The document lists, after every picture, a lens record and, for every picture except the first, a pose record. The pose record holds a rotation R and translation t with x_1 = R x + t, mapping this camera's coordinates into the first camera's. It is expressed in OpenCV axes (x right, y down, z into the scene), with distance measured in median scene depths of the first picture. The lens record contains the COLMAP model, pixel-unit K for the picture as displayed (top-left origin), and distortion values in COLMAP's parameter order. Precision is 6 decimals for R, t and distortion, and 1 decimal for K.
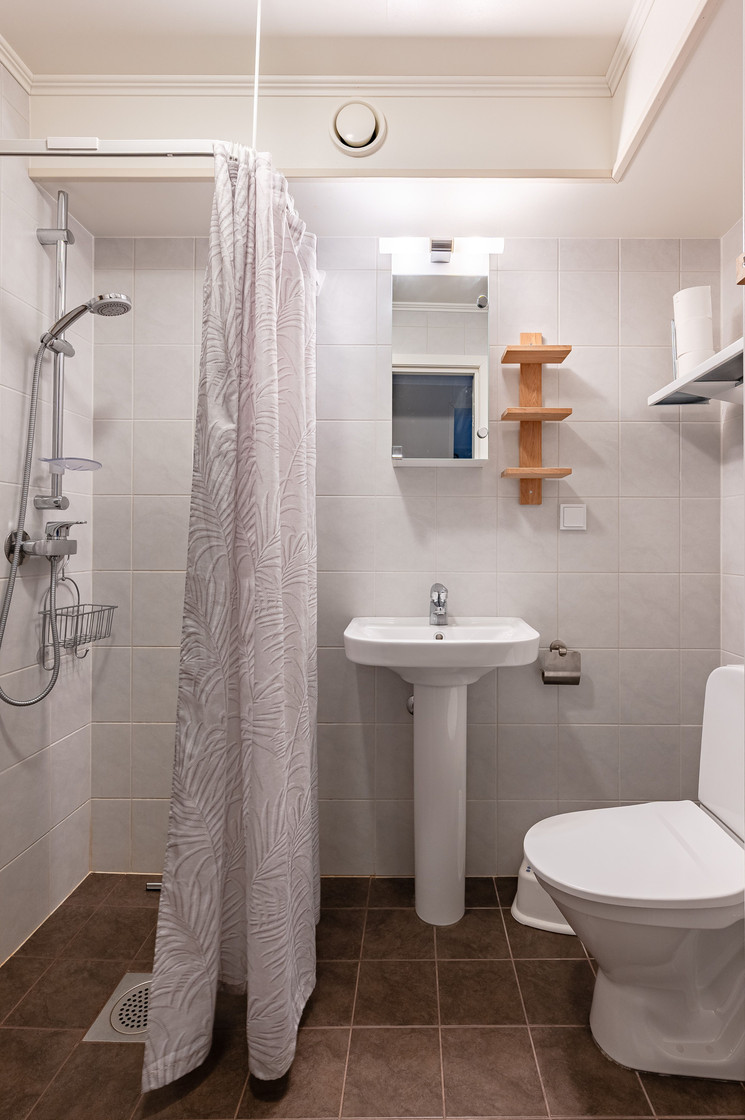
lens RADIAL K [[512.9, 0, 415.5], [0, 512.9, 535.5], [0, 0, 1]] dist [0.004694, 0.000504]
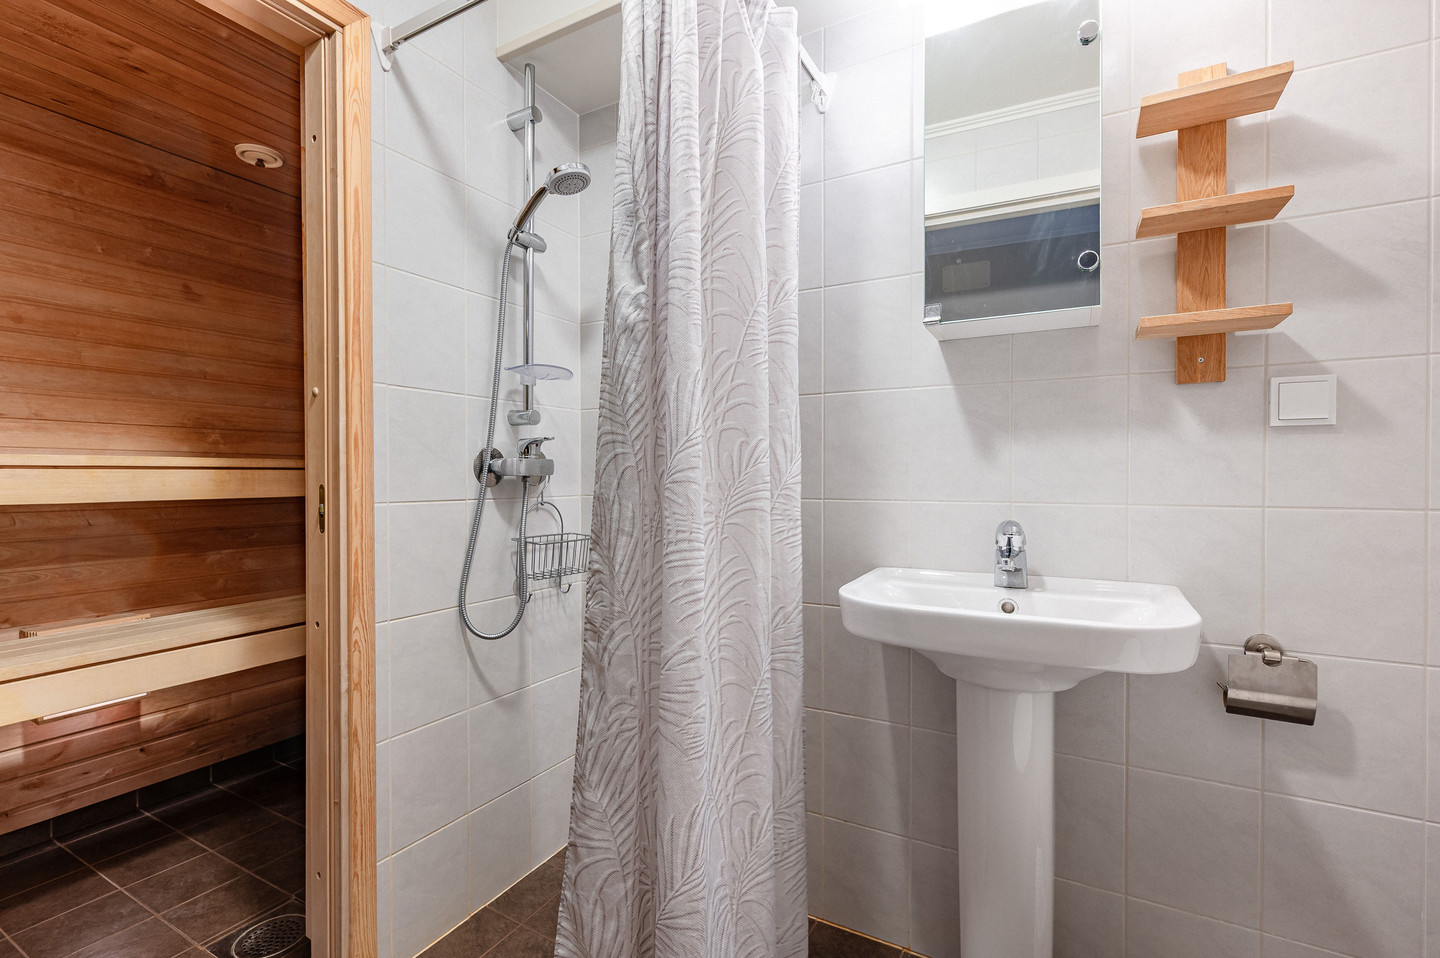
lens RADIAL K [[628.8, 0, 720.0], [0, 628.8, 479.0], [0, 0, 1]] dist [0.001247, 0.000814]
pose [[0.878507, -0.004432, -0.477709, 0.117501], [0.013956, 0.999768, 0.016389, 0.030648], [0.477525, -0.021065, 0.878365, 0.198691]]
